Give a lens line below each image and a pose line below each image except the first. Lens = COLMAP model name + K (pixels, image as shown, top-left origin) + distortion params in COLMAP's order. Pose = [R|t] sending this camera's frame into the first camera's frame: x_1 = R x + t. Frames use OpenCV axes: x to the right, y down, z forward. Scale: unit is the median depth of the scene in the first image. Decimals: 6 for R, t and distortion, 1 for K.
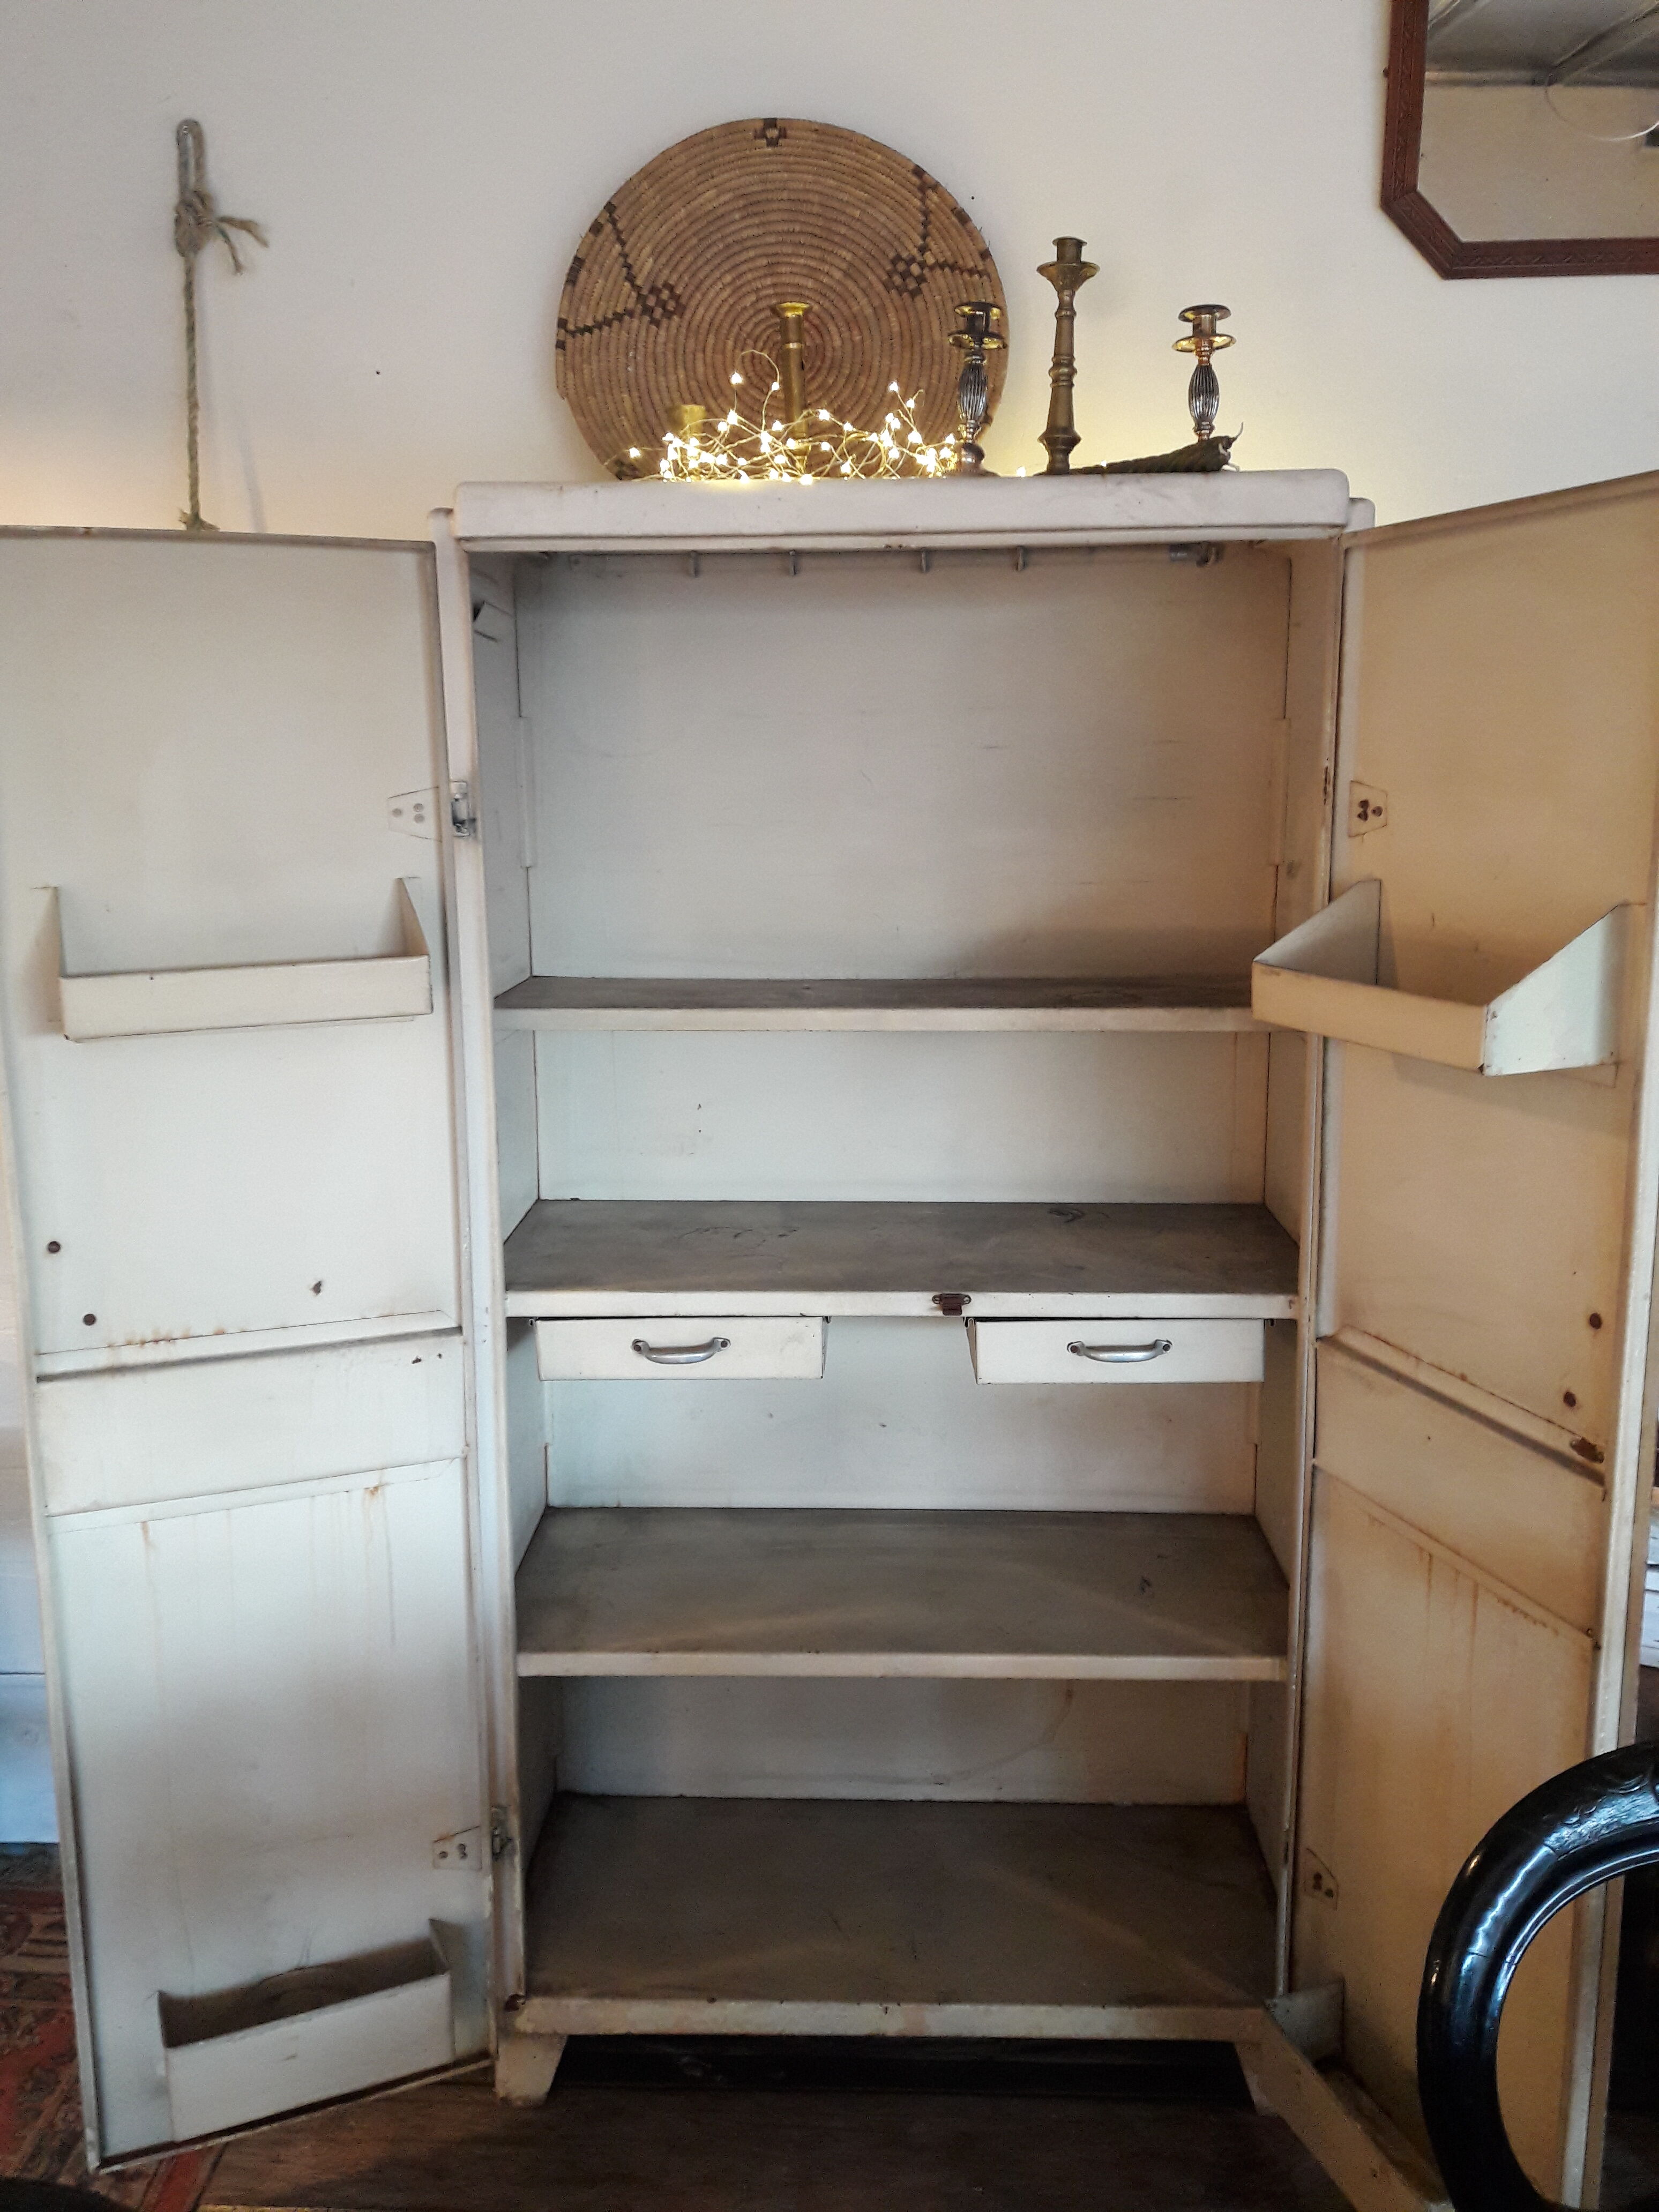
lens RADIAL K [[1777.5, 0, 812.3], [0, 1777.5, 1086.5], [0, 0, 1]] dist [0.099344, -0.134989]
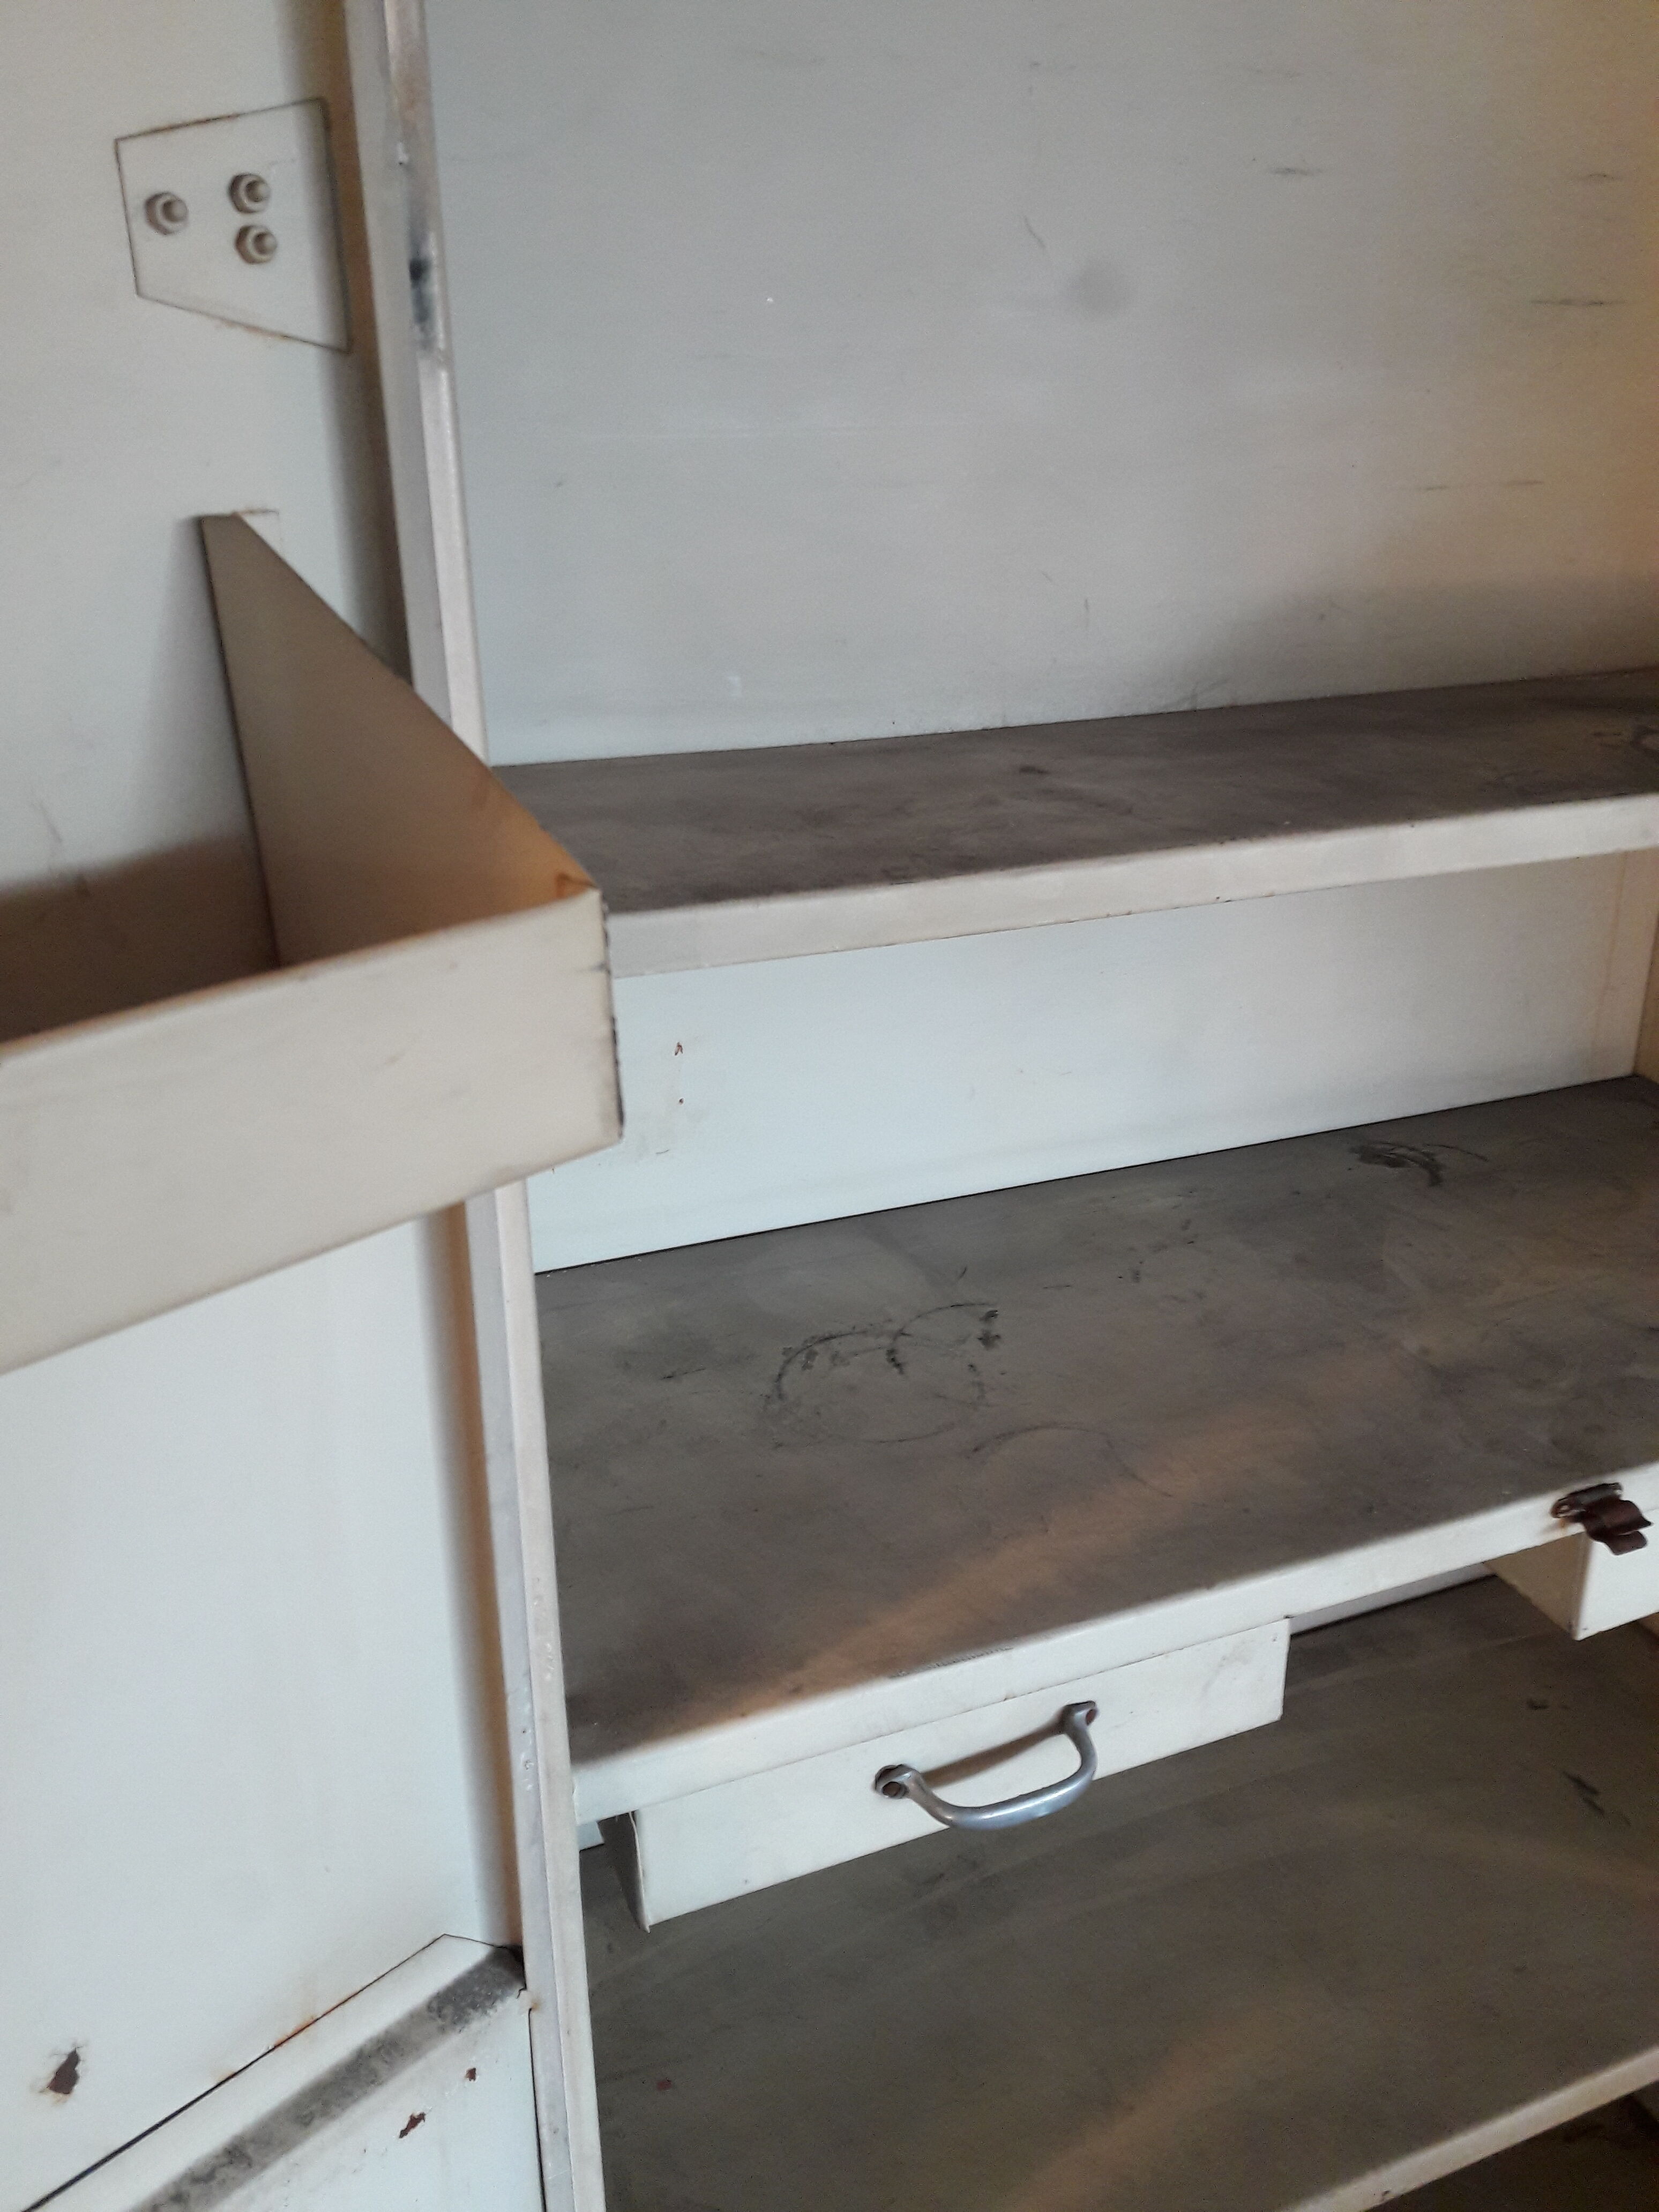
lens RADIAL K [[1777.5, 0, 812.3], [0, 1777.5, 1086.5], [0, 0, 1]] dist [0.099344, -0.134989]
pose [[0.901025, -0.150361, 0.406873, -0.241168], [0.065111, 0.974253, 0.215849, -0.080572], [-0.428853, -0.167993, 0.887617, 0.669868]]
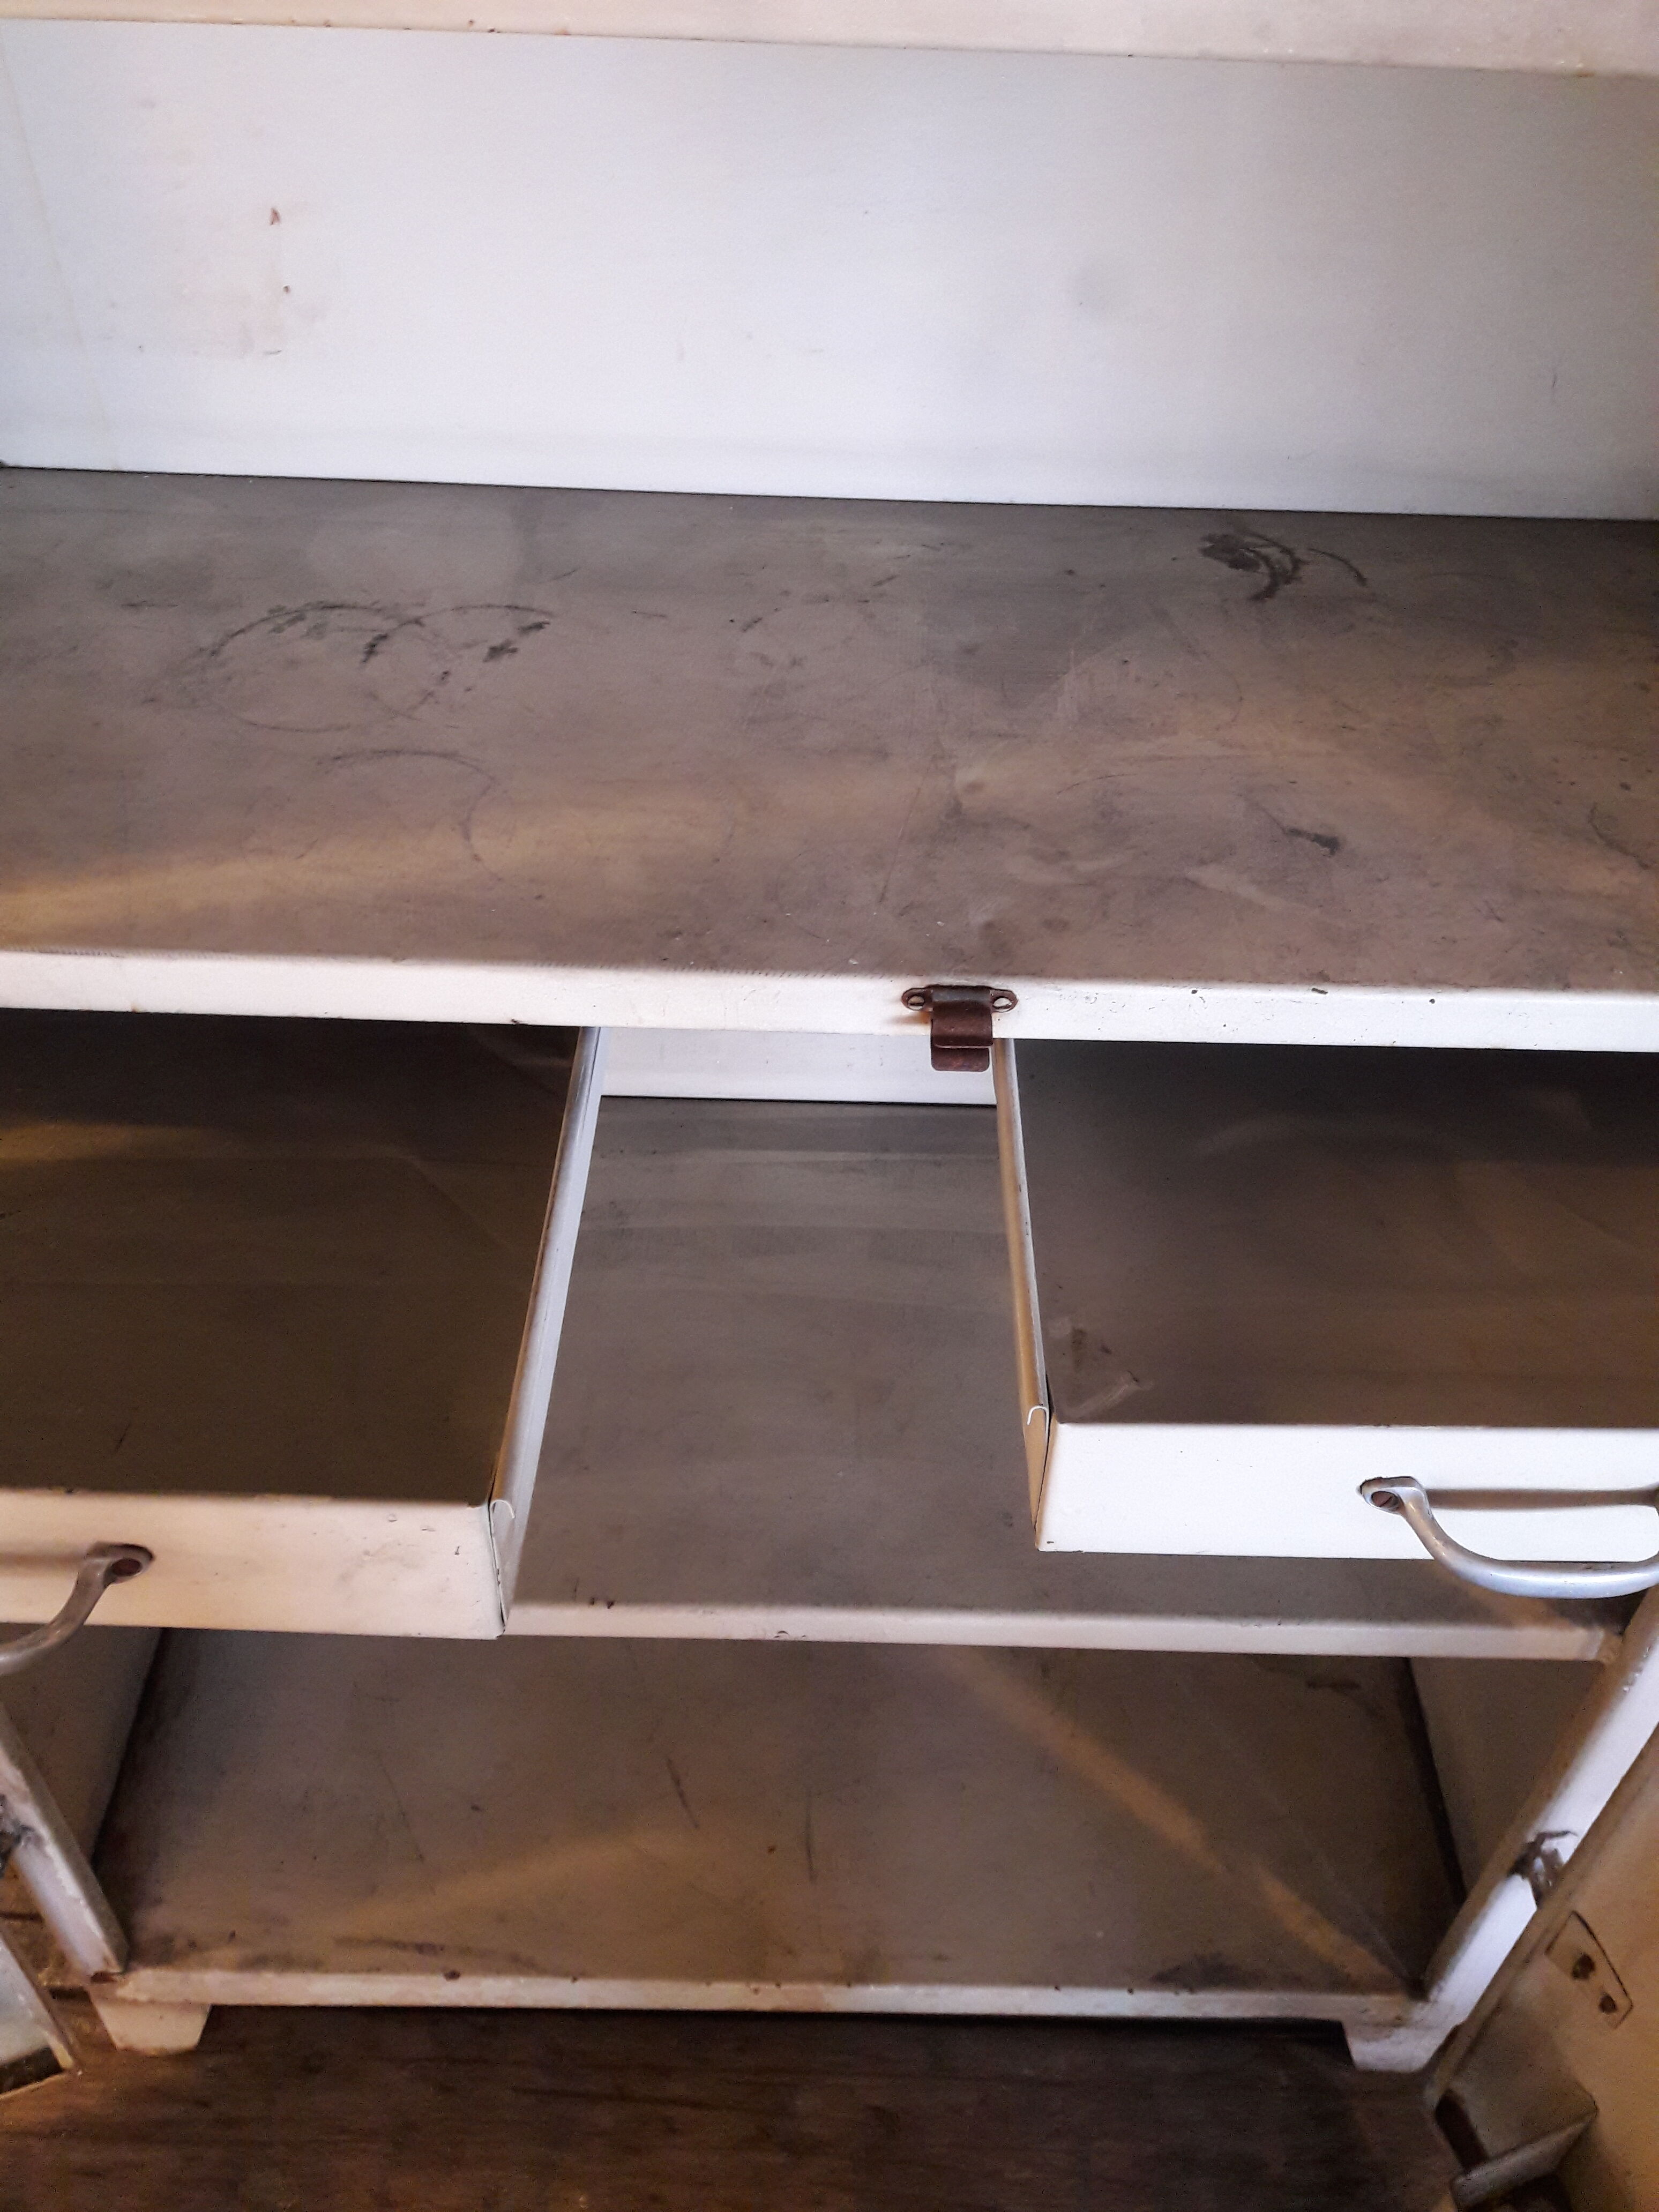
lens RADIAL K [[1777.5, 0, 812.3], [0, 1777.5, 1086.5], [0, 0, 1]] dist [0.099344, -0.134989]
pose [[0.999241, 0.003006, 0.038849, 0.035503], [-0.023442, 0.842780, 0.537748, -0.043695], [-0.031125, -0.538250, 0.842210, 0.671240]]
